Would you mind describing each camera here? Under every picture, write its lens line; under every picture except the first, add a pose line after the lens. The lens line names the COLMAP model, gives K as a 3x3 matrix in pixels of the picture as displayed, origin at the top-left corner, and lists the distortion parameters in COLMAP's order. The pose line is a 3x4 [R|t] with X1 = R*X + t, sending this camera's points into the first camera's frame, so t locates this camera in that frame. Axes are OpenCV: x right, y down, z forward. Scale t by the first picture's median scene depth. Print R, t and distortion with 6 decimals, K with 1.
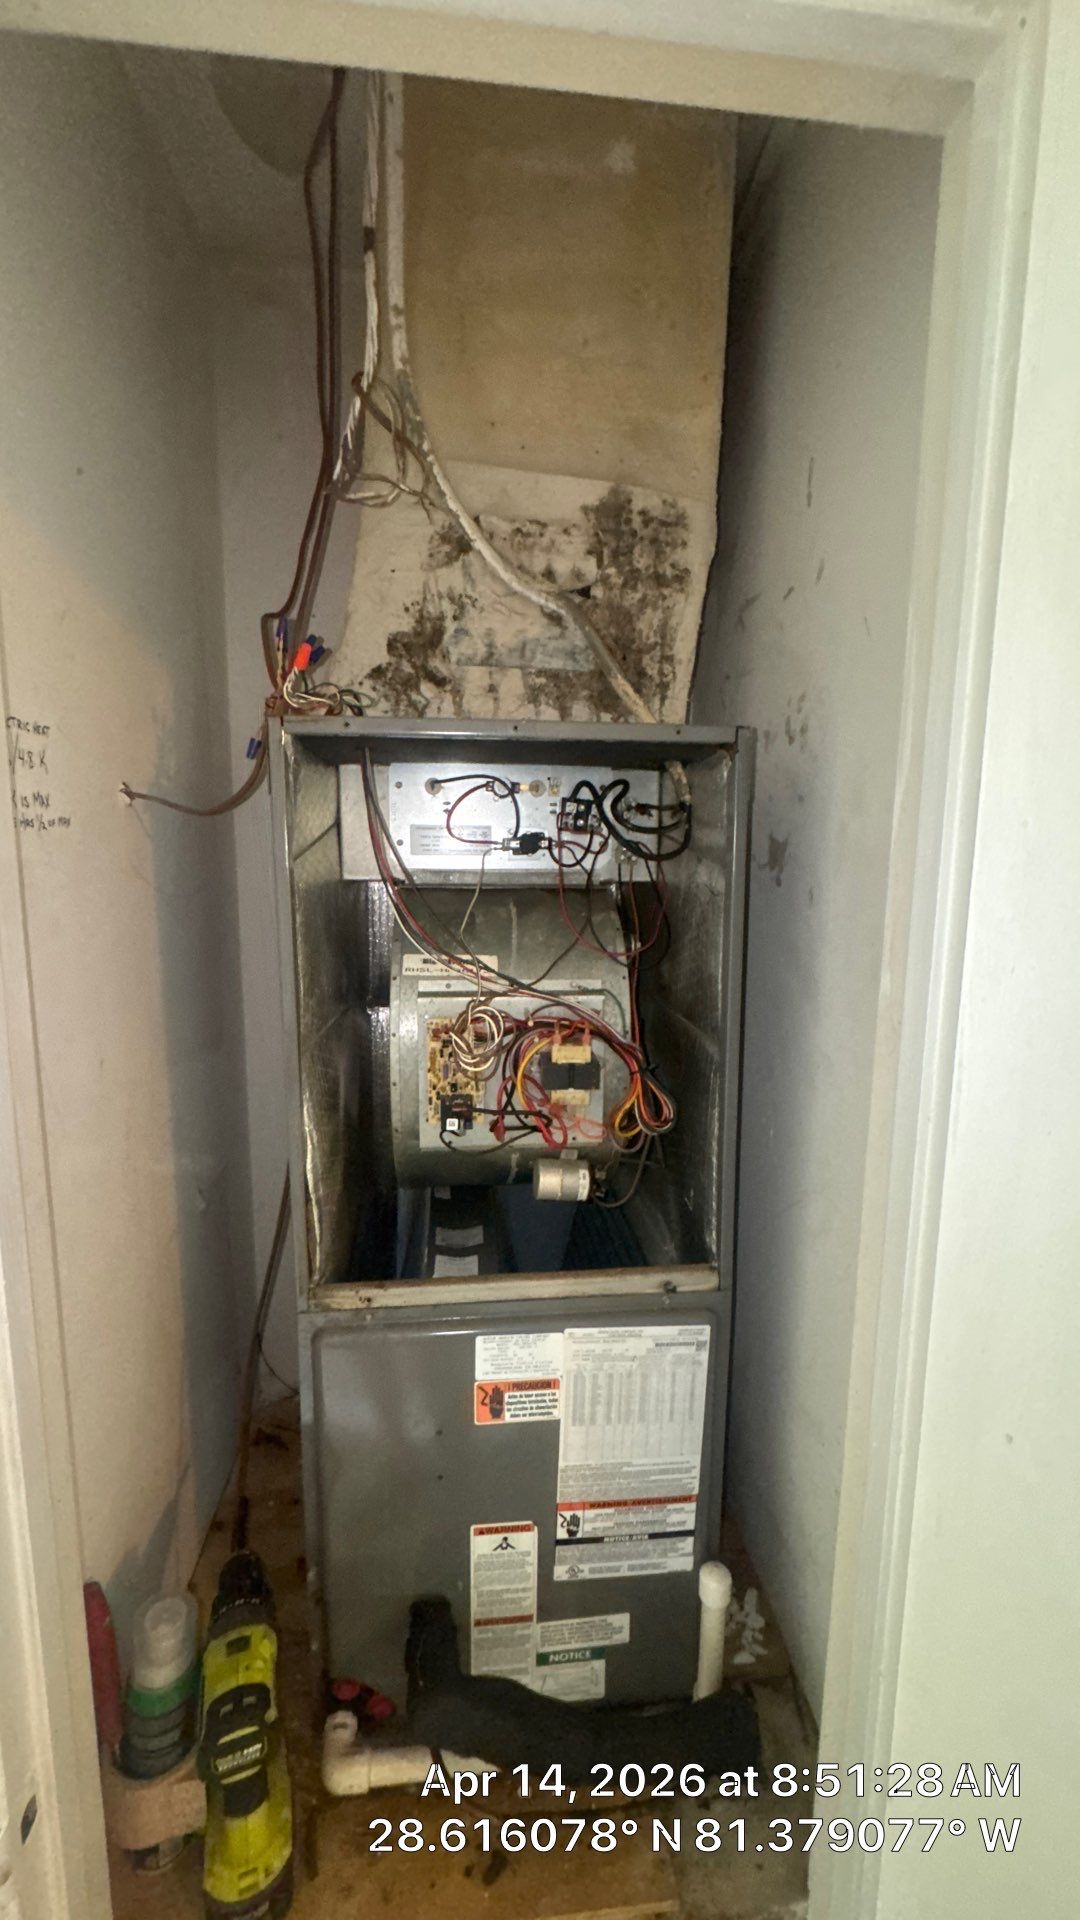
lens RADIAL K [[767.6, 0, 538.9], [0, 767.6, 955.5], [0, 0, 1]] dist [-0.003535, -0.000080]
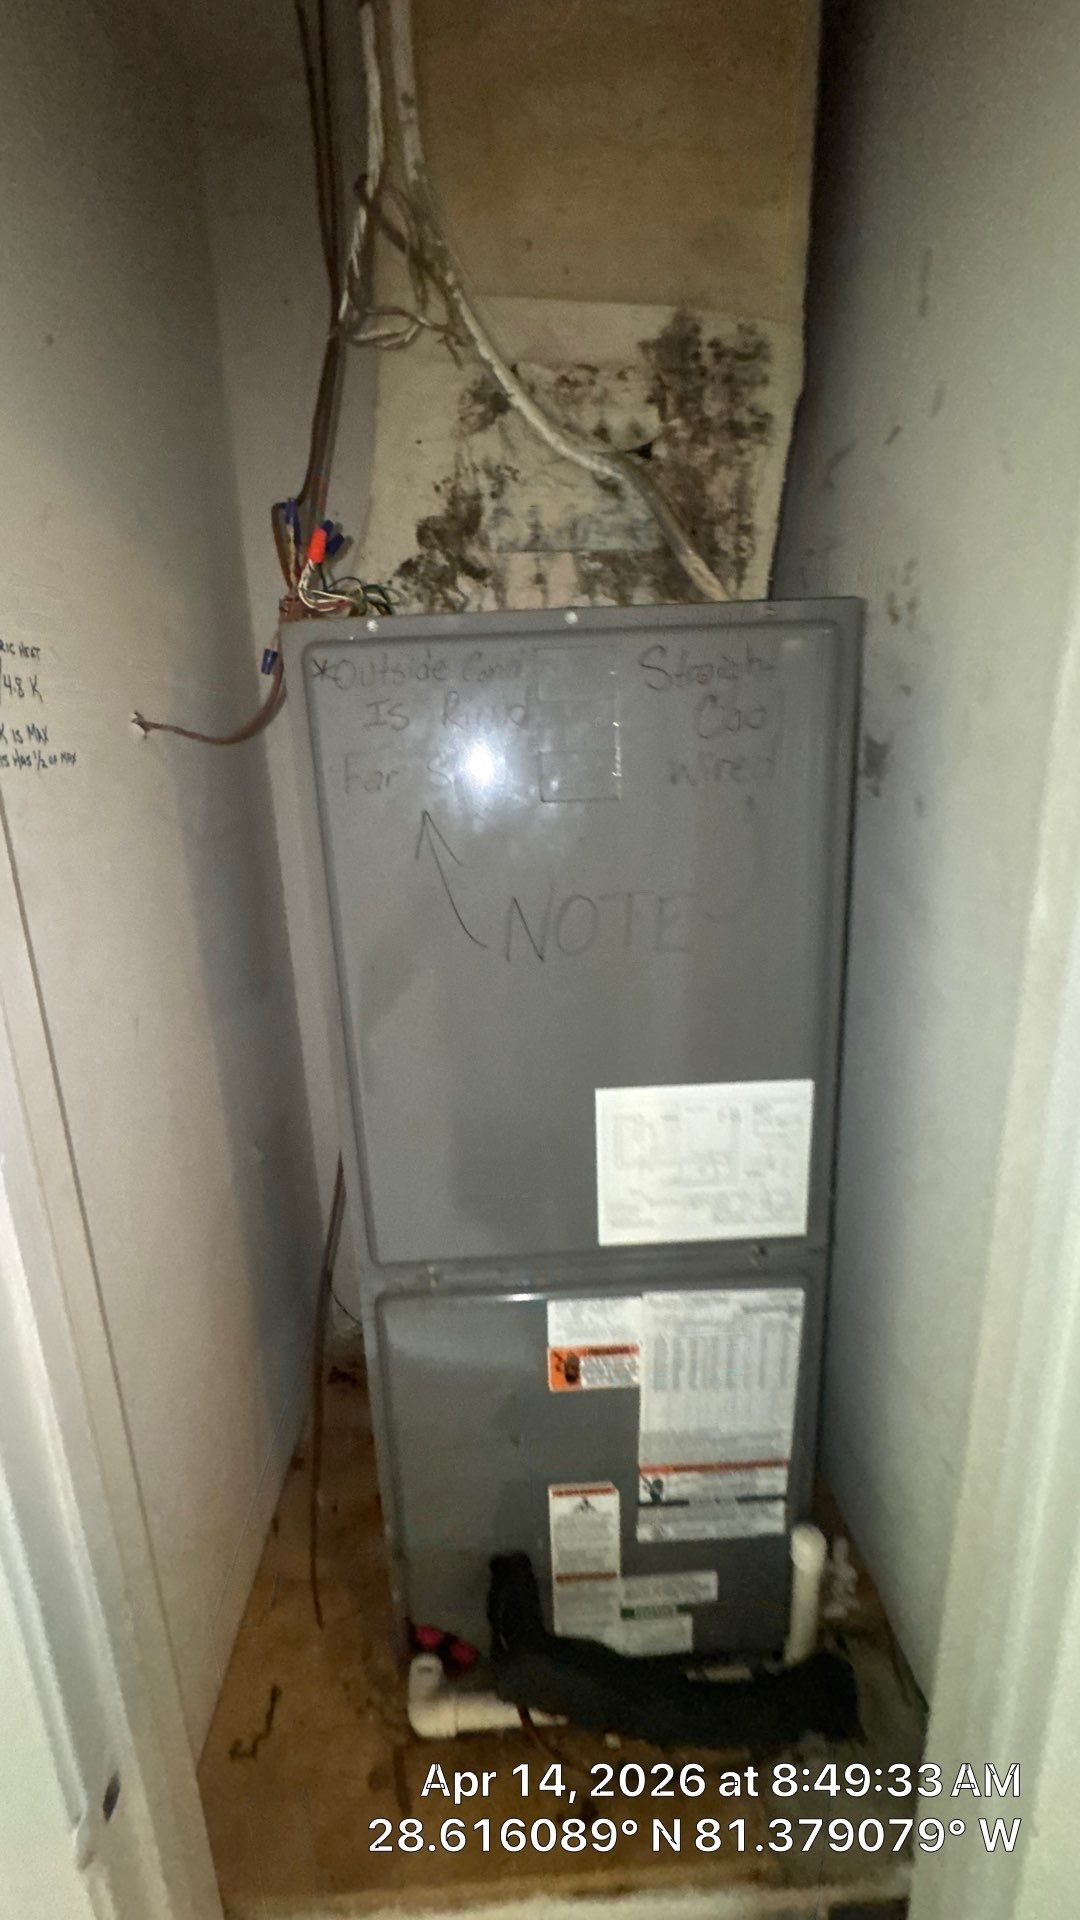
lens RADIAL K [[767.6, 0, 535.0], [0, 767.6, 956.1], [0, 0, 1]] dist [-0.003535, -0.000080]
pose [[0.996677, -0.029015, -0.076108, -0.013213], [0.036349, 0.994638, 0.096823, -0.009670], [0.072890, -0.099267, 0.992388, 0.105484]]
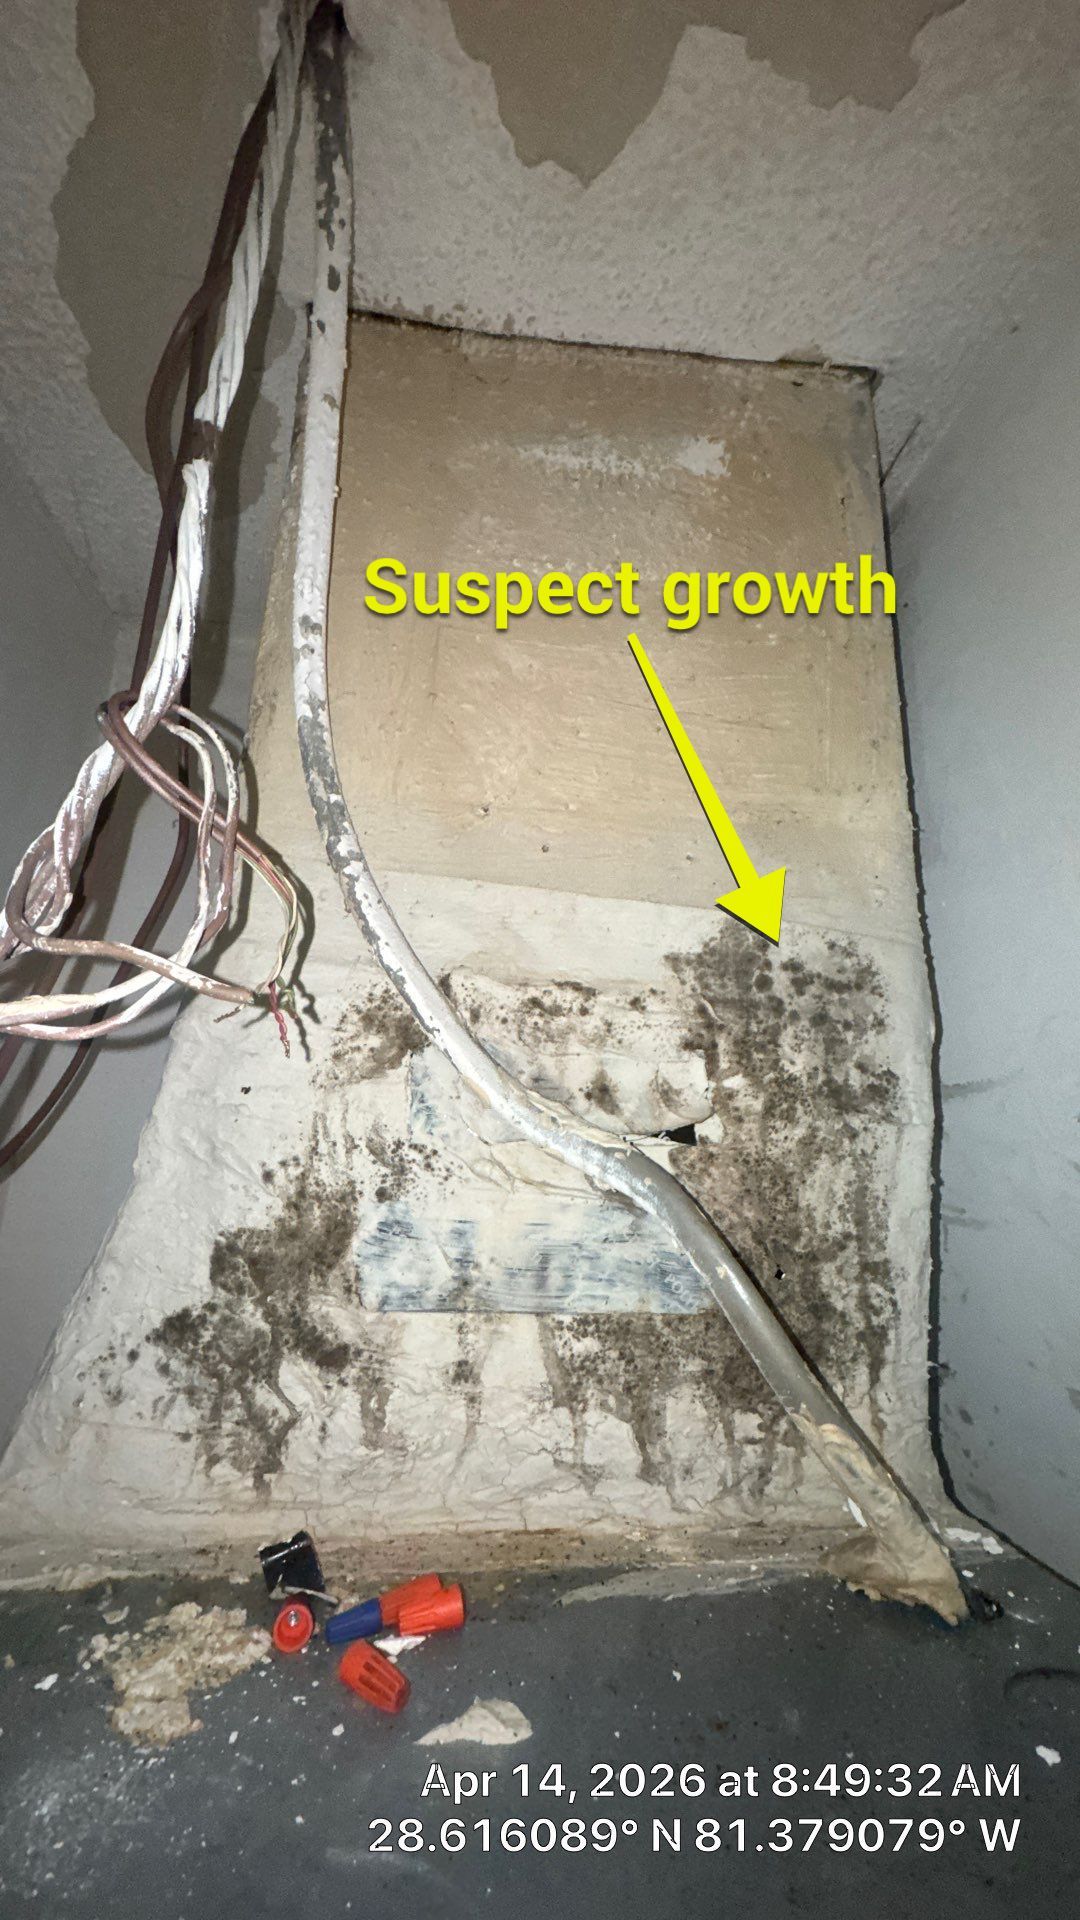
lens RADIAL K [[767.6, 0, 534.8], [0, 767.6, 954.3], [0, 0, 1]] dist [-0.003535, -0.000080]
pose [[0.999922, 0.009145, 0.008469, -0.031064], [-0.004877, 0.912355, -0.409370, -0.396321], [-0.011471, 0.409297, 0.912329, 0.572573]]
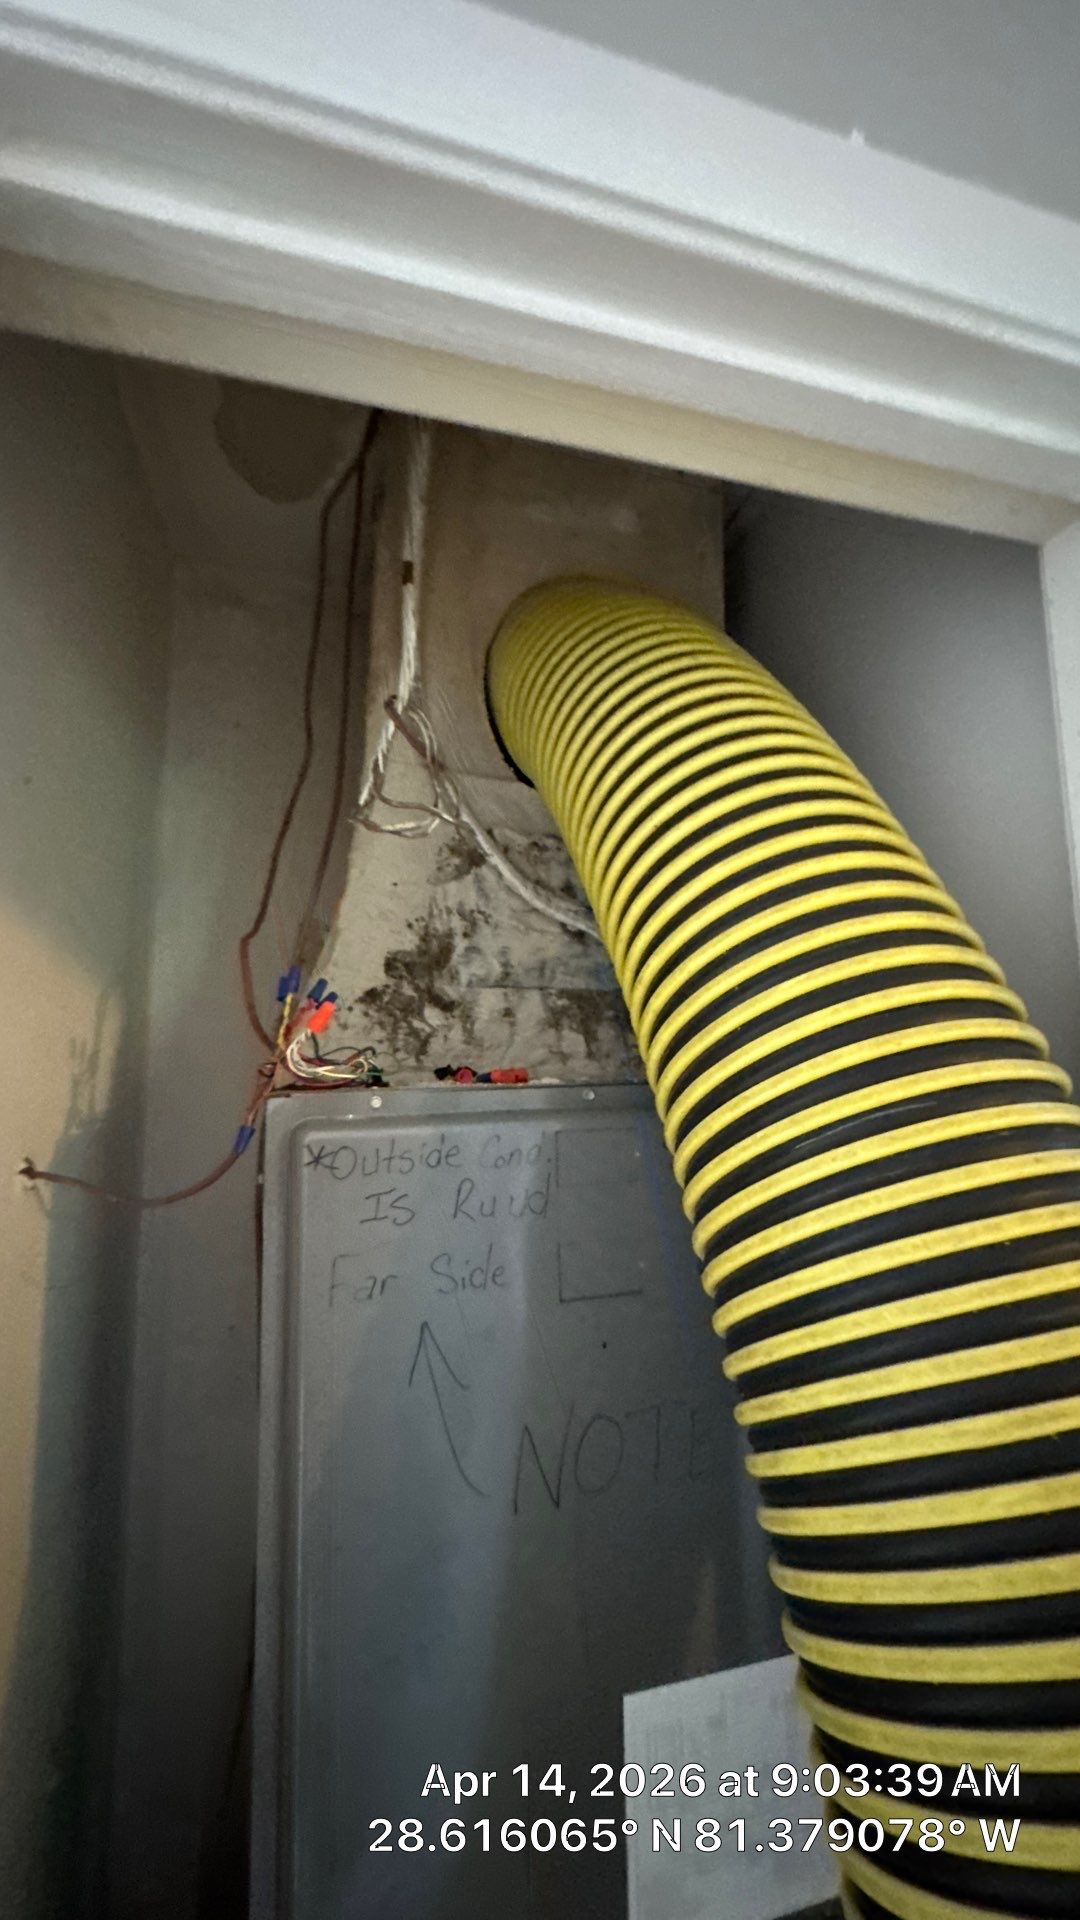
lens RADIAL K [[767.6, 0, 540.9], [0, 767.6, 959.6], [0, 0, 1]] dist [-0.003535, -0.000080]
pose [[0.985610, -0.000276, 0.169037, -0.175346], [0.045079, 0.964213, -0.261270, -0.186820], [-0.162916, 0.265130, 0.950350, 0.173997]]
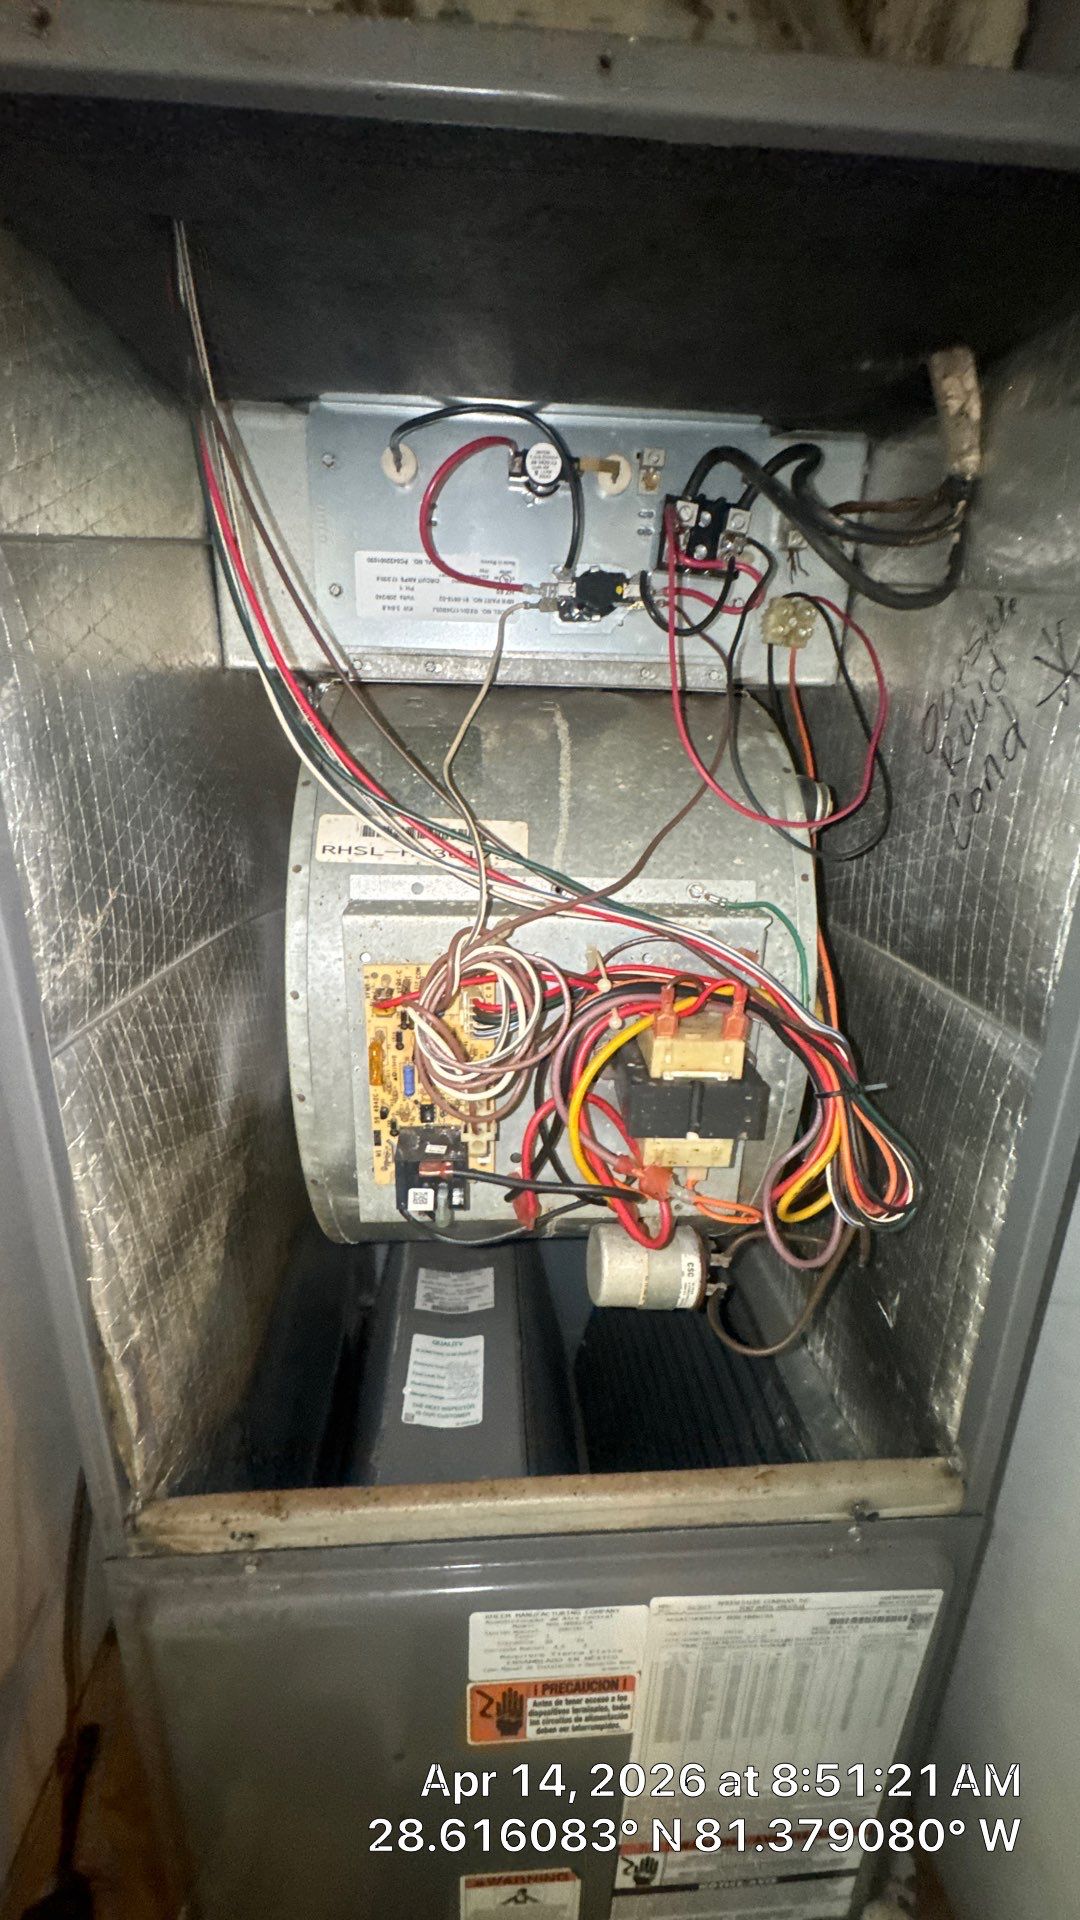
lens RADIAL K [[767.6, 0, 539.2], [0, 767.6, 957.6], [0, 0, 1]] dist [-0.003535, -0.000080]
pose [[0.999256, 0.026236, -0.028282, -0.031745], [-0.021312, 0.986532, 0.162173, 0.005586], [0.032156, -0.161450, 0.986357, 0.528885]]
